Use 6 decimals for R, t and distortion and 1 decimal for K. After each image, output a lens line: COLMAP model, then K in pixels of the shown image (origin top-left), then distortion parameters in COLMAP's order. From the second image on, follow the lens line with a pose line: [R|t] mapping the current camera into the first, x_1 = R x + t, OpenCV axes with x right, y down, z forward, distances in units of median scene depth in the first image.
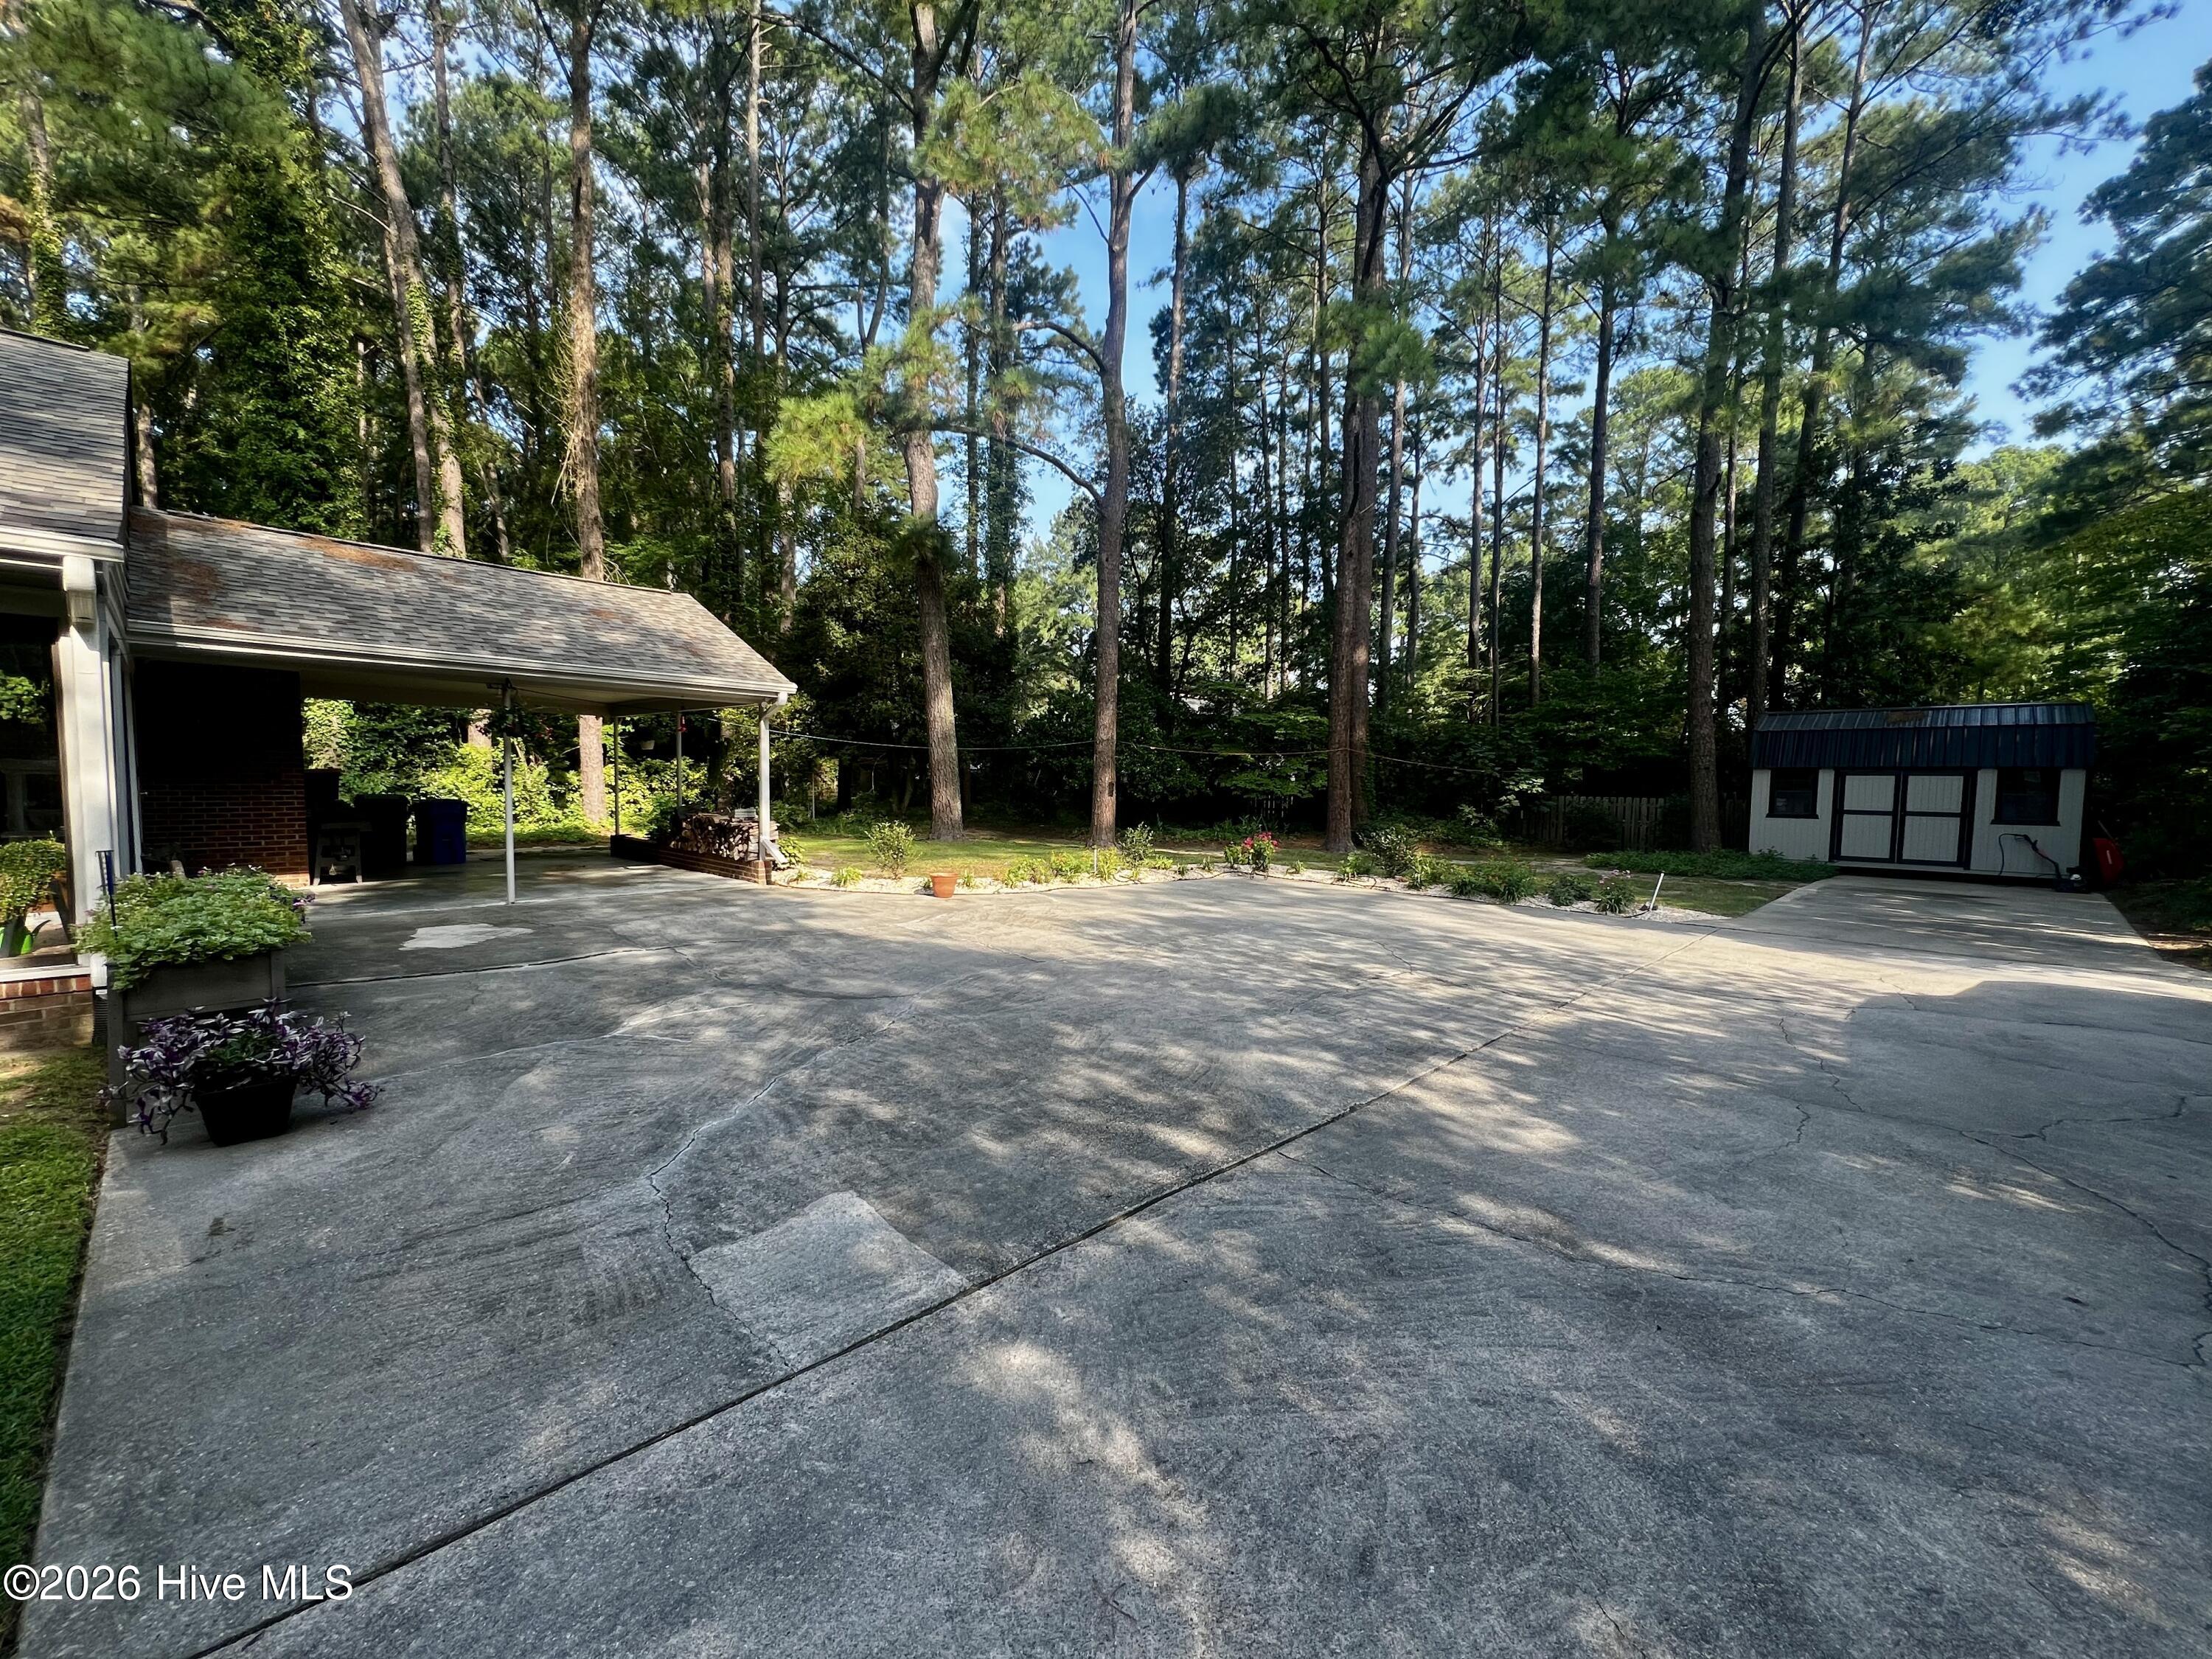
lens RADIAL K [[881.3, 0, 1099.9], [0, 881.3, 832.0], [0, 0, 1]] dist [-0.001446, 0.000419]
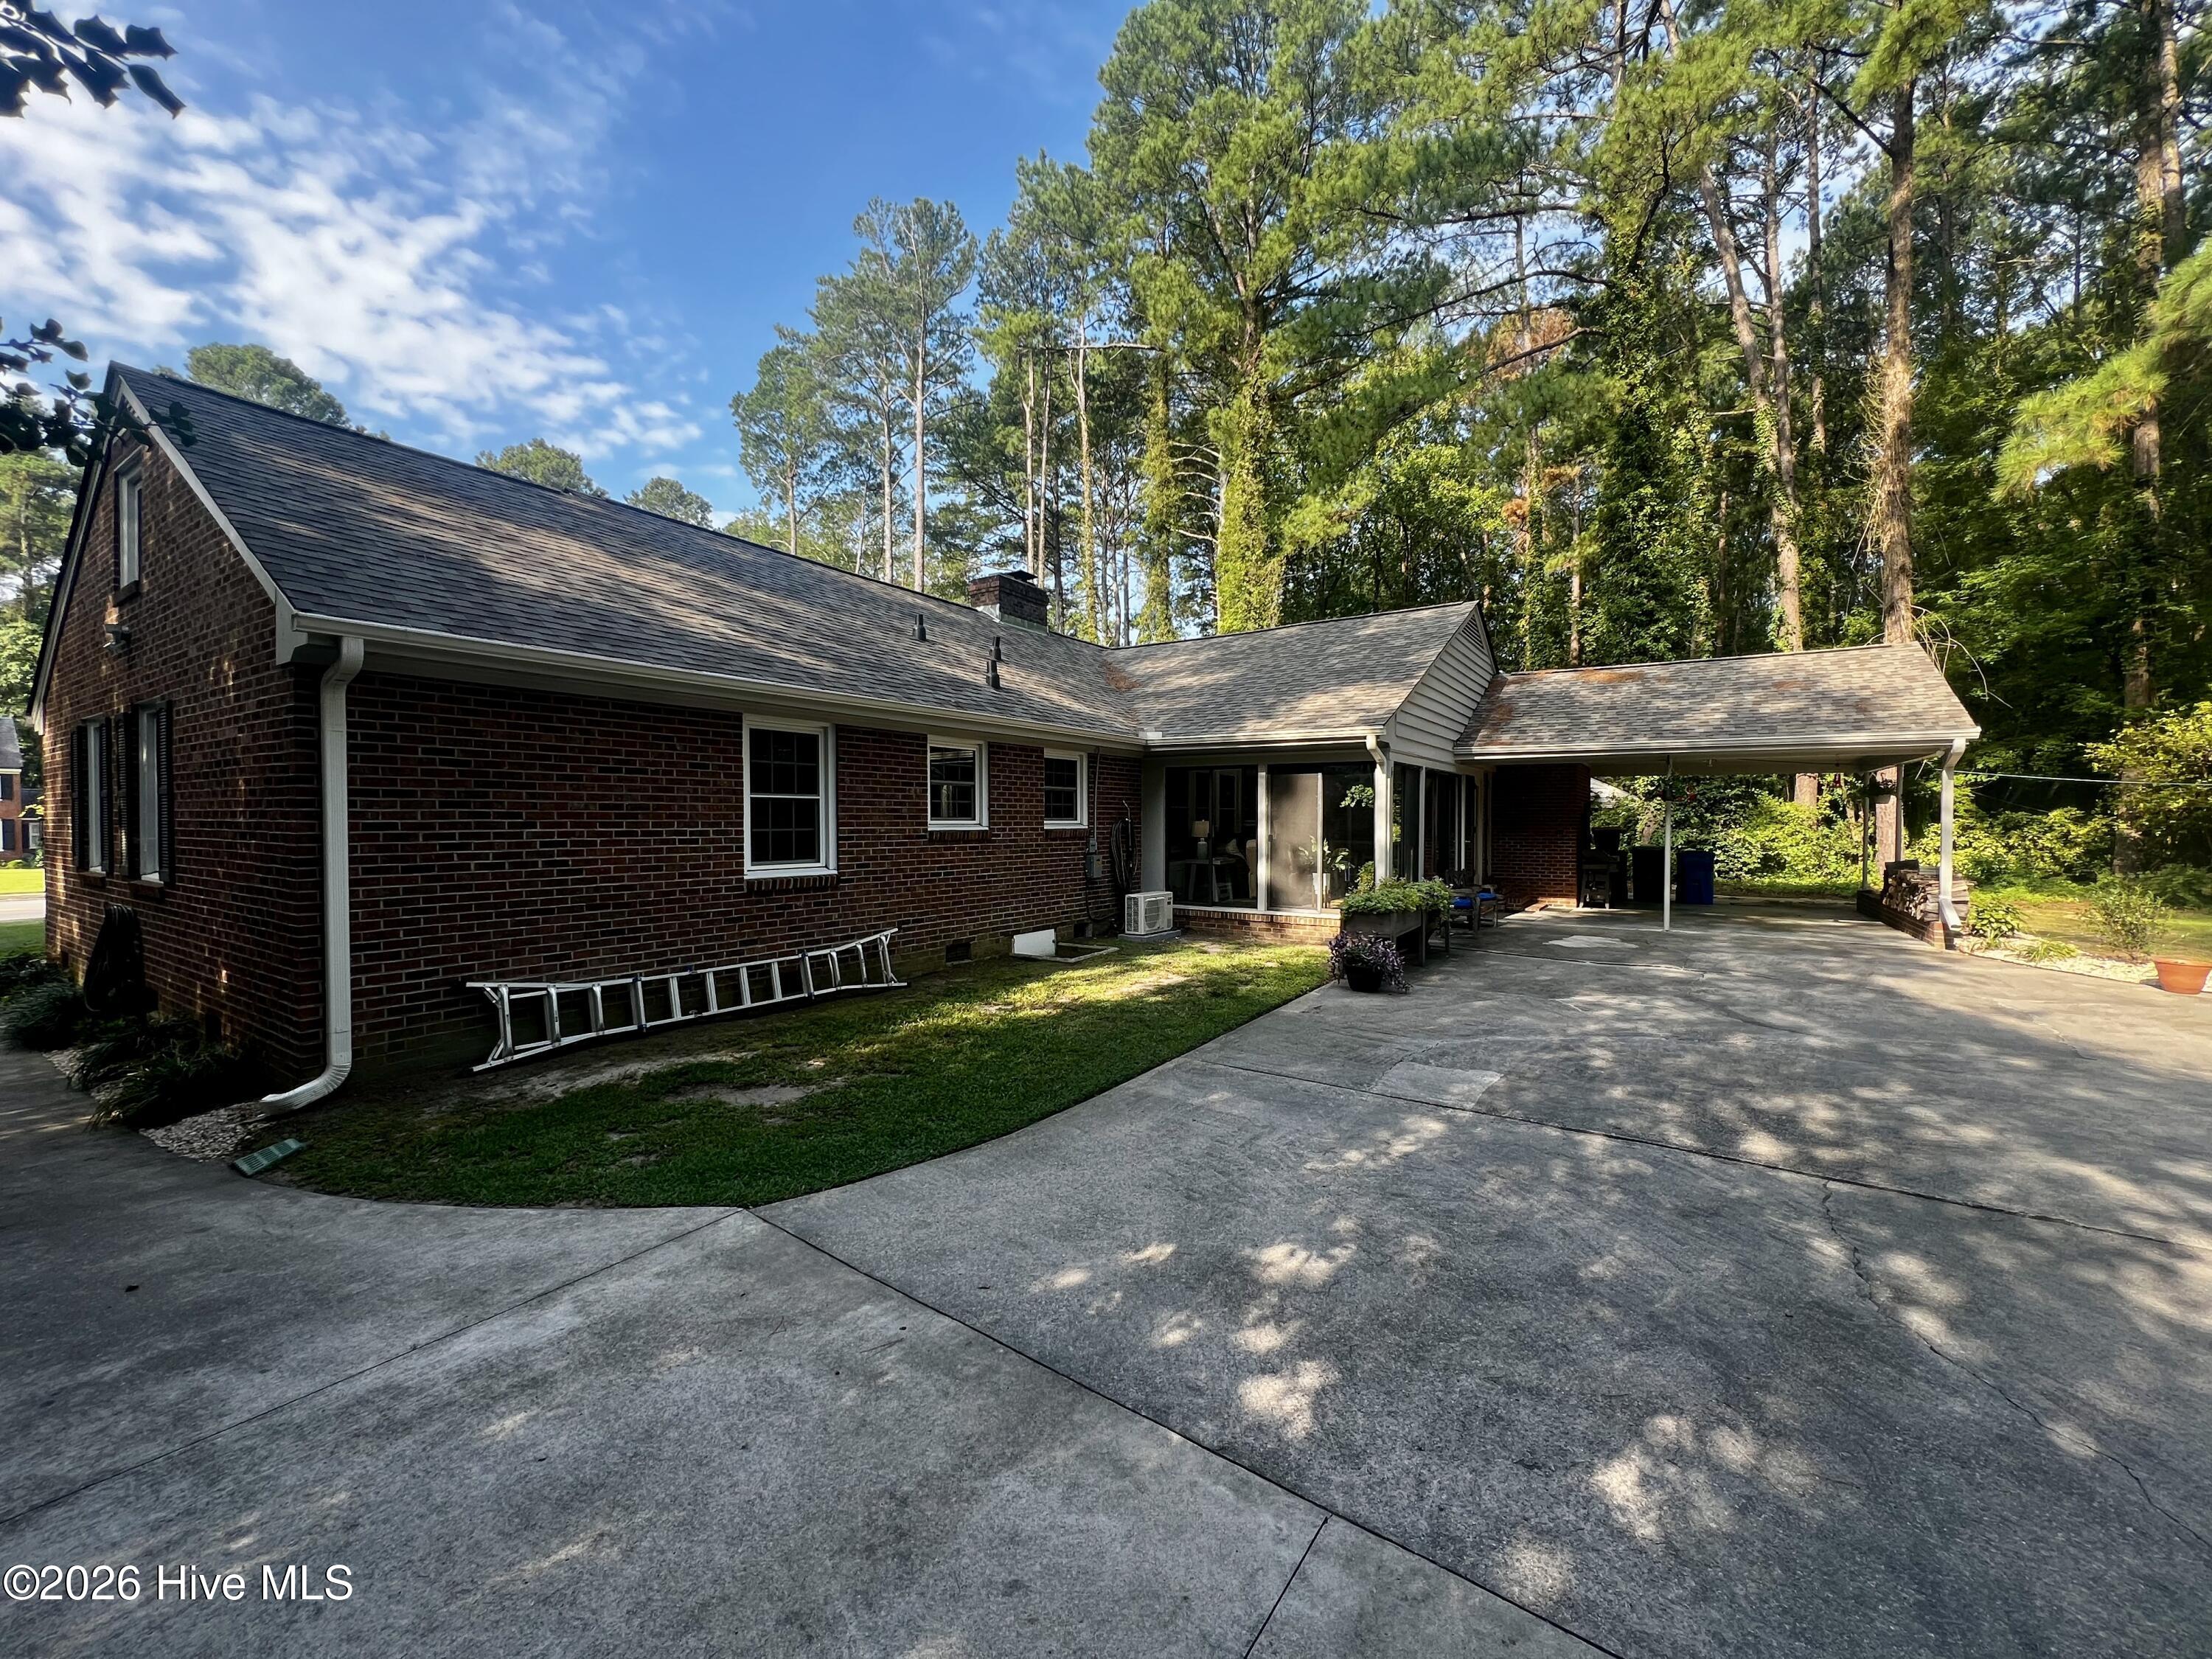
lens RADIAL K [[881.3, 0, 1111.8], [0, 881.3, 831.4], [0, 0, 1]] dist [-0.001446, 0.000419]
pose [[0.177315, -0.004288, -0.984145, 1.130836], [-0.060166, 0.998073, -0.015189, 0.013264], [0.982313, 0.061905, 0.176715, -0.056159]]
